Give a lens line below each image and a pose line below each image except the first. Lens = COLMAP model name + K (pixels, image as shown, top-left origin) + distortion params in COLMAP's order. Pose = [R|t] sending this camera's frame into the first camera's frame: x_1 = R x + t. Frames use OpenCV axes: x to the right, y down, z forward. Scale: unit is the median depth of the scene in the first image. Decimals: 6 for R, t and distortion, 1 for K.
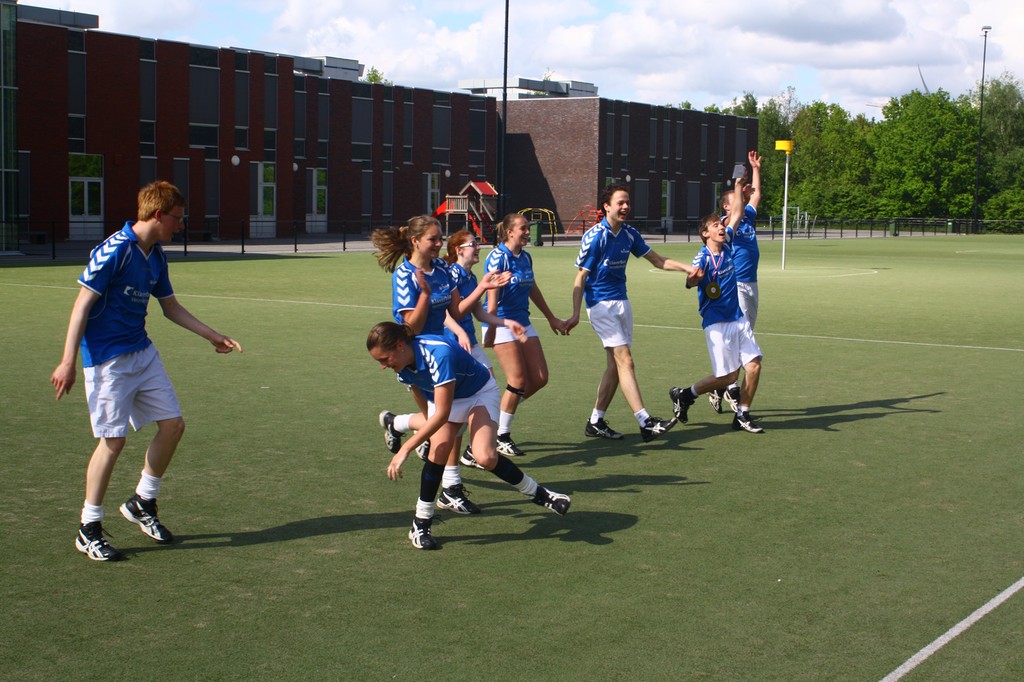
lens RADIAL K [[1565.8, 0, 514.9], [0, 1565.8, 342.6], [0, 0, 1]] dist [-0.014244, 0.000000]
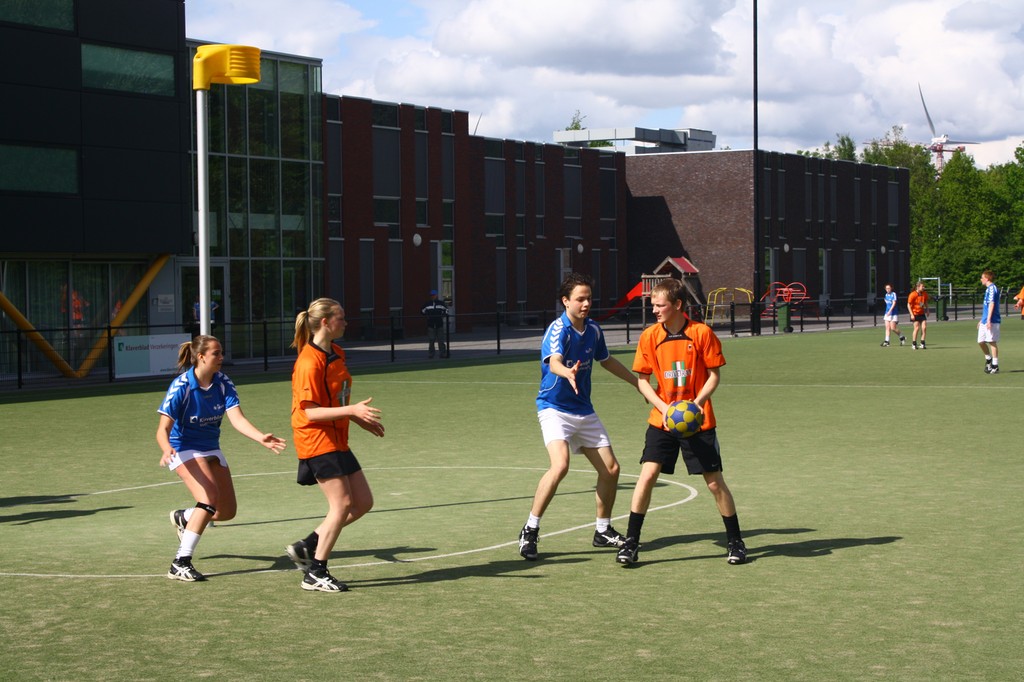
lens RADIAL K [[2113.0, 0, 552.0], [0, 2113.0, 370.0], [0, 0, 1]] dist [0.001193, 0.000000]
pose [[0.996447, -0.033324, 0.077351, -0.135587], [0.036977, 0.998243, -0.046289, 0.003715], [-0.075672, 0.048985, 0.995929, -0.071434]]
